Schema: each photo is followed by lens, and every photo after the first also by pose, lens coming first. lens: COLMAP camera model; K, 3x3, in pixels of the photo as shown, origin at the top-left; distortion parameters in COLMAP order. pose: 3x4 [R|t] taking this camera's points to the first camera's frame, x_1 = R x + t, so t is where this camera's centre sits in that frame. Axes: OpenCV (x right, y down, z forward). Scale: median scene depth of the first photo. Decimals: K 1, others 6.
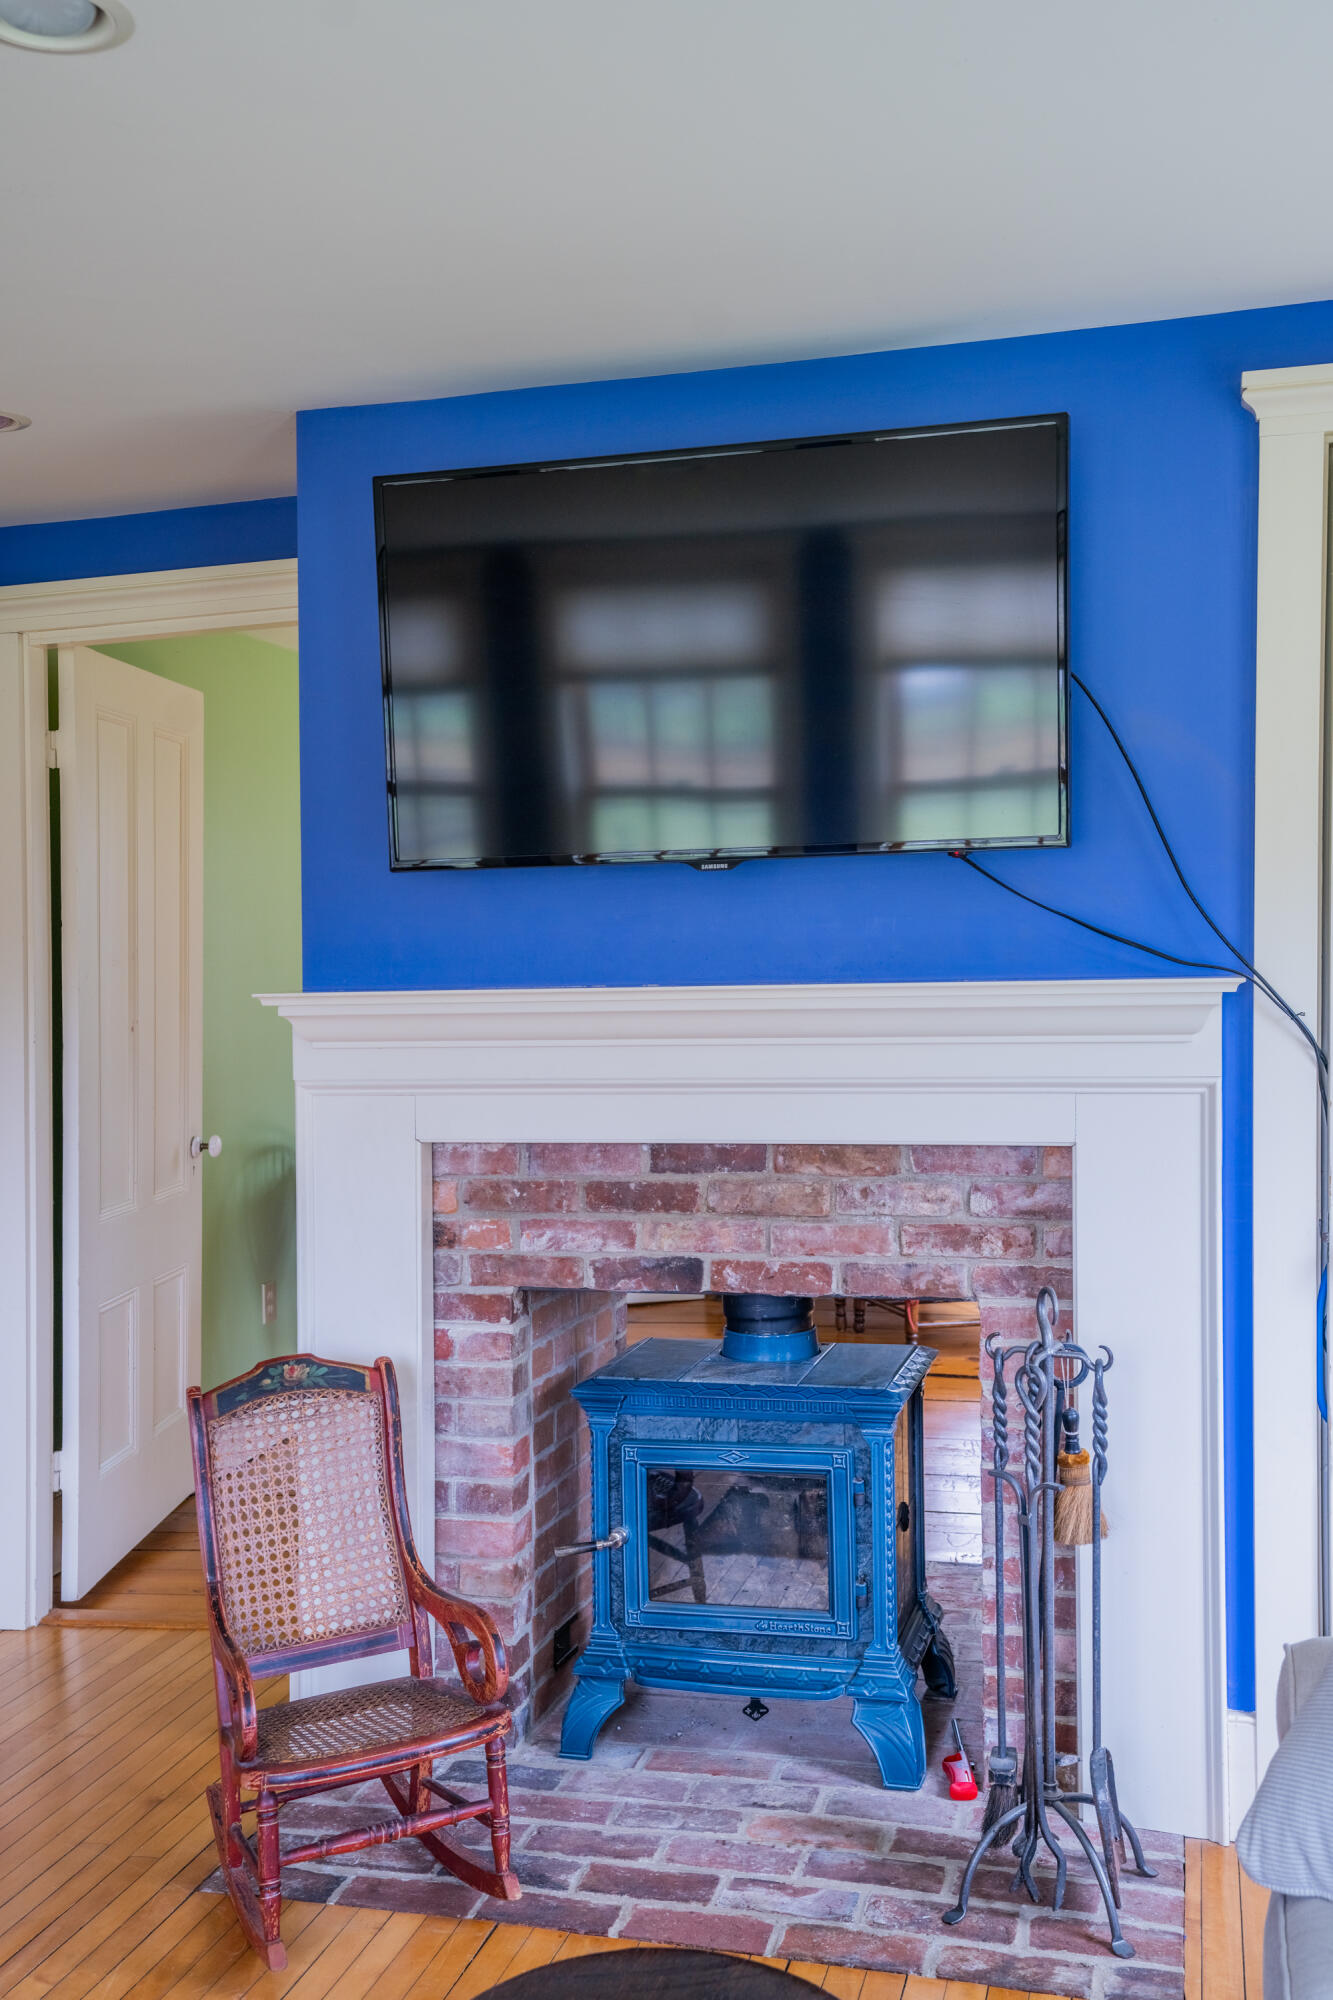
lens RADIAL K [[1976.9, 0, 672.7], [0, 1976.9, 1003.8], [0, 0, 1]] dist [0.068762, 0.000000]
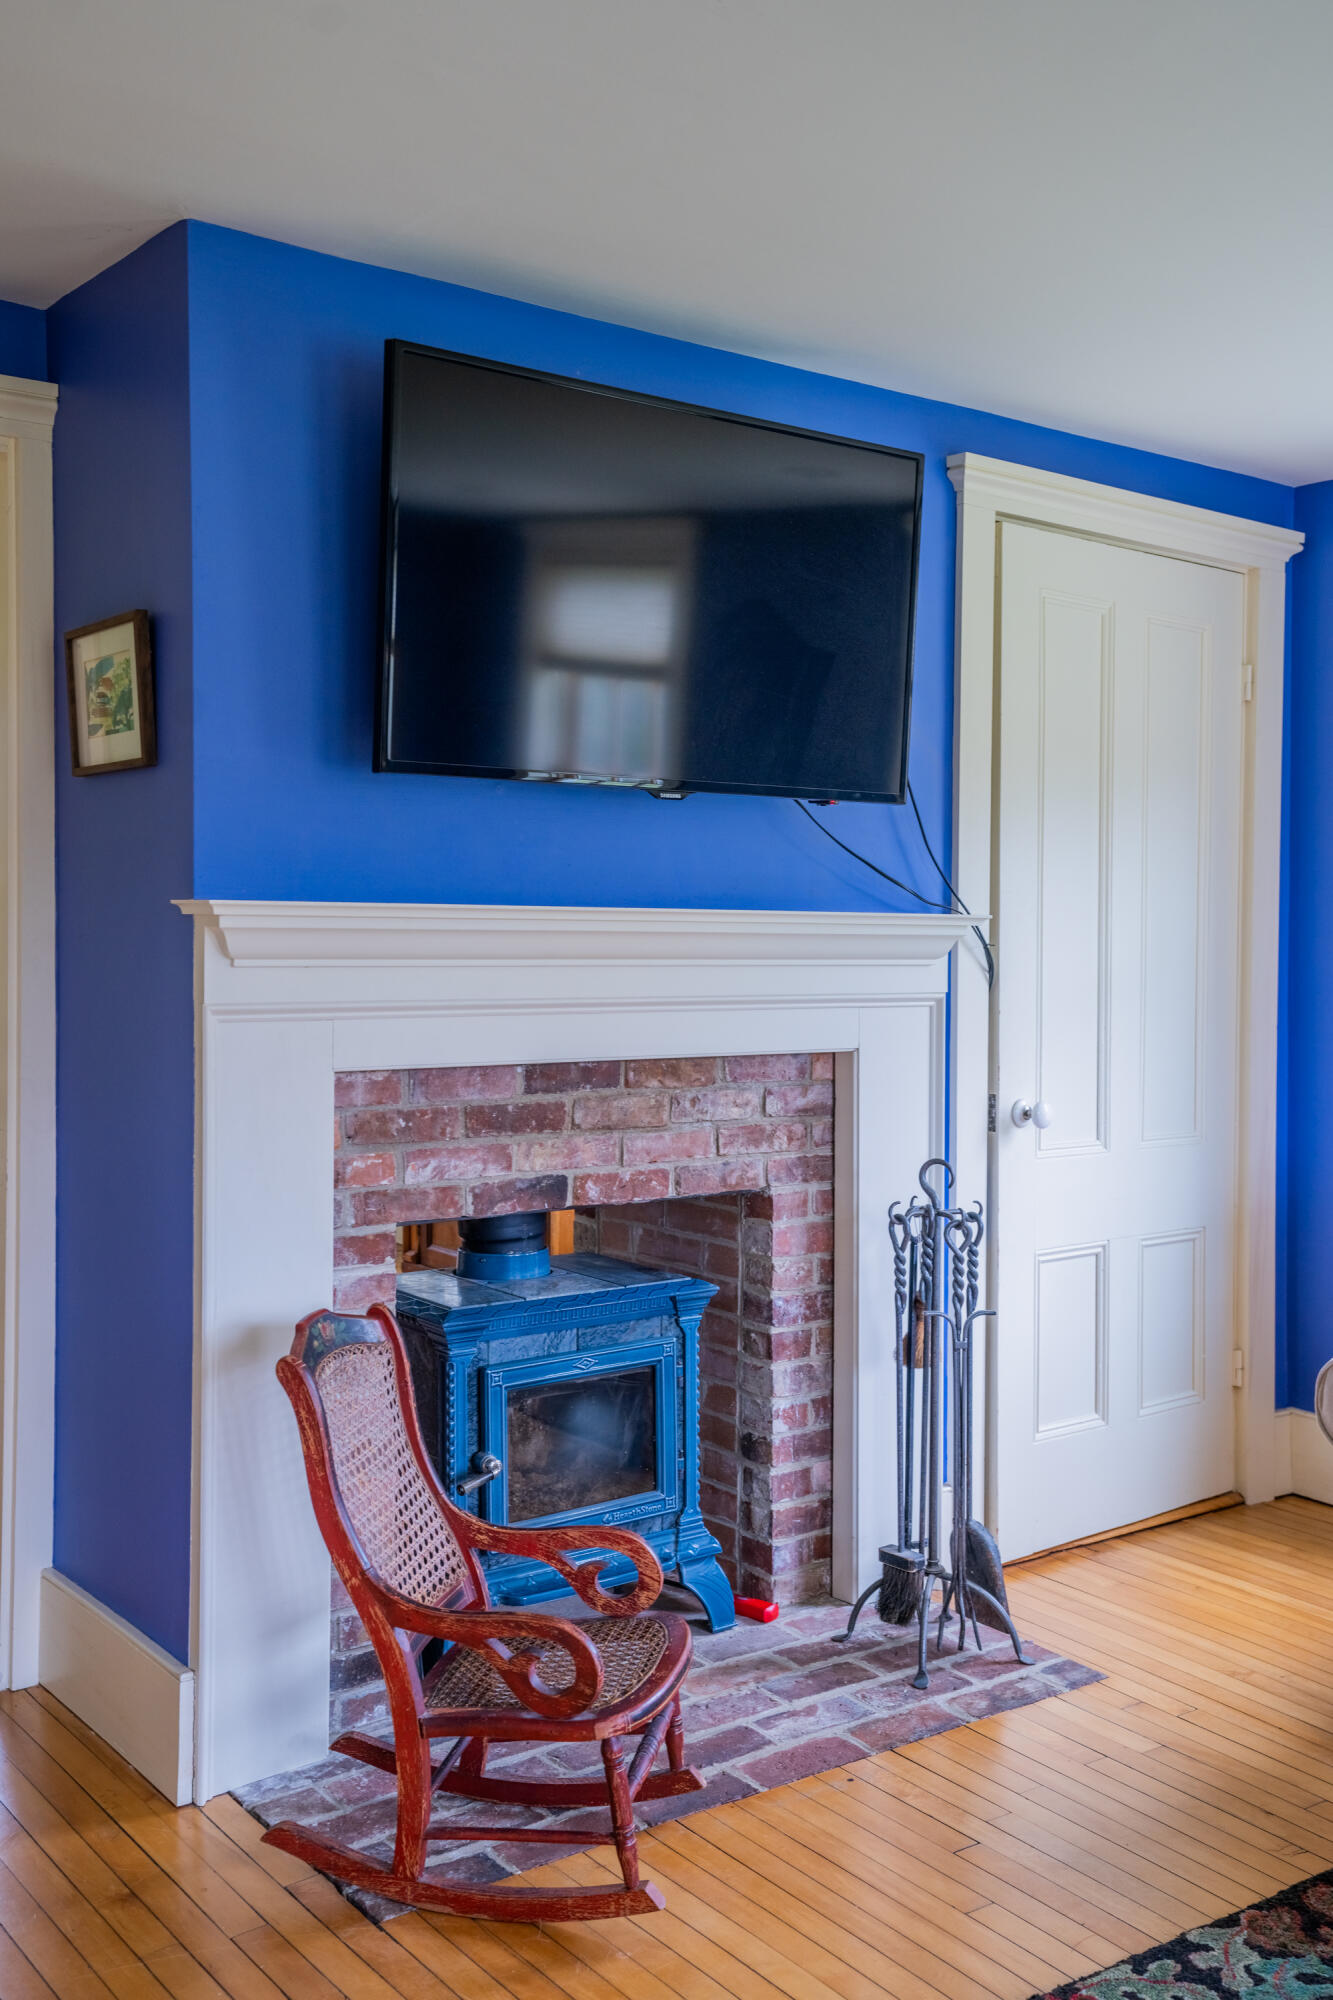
lens RADIAL K [[1976.9, 0, 672.0], [0, 1976.9, 991.4], [0, 0, 1]] dist [0.068762, 0.000000]
pose [[0.595235, 0.006076, 0.803528, -0.782348], [0.001045, 0.999965, -0.008335, 0.042297], [-0.803551, 0.005801, 0.595208, 0.346218]]
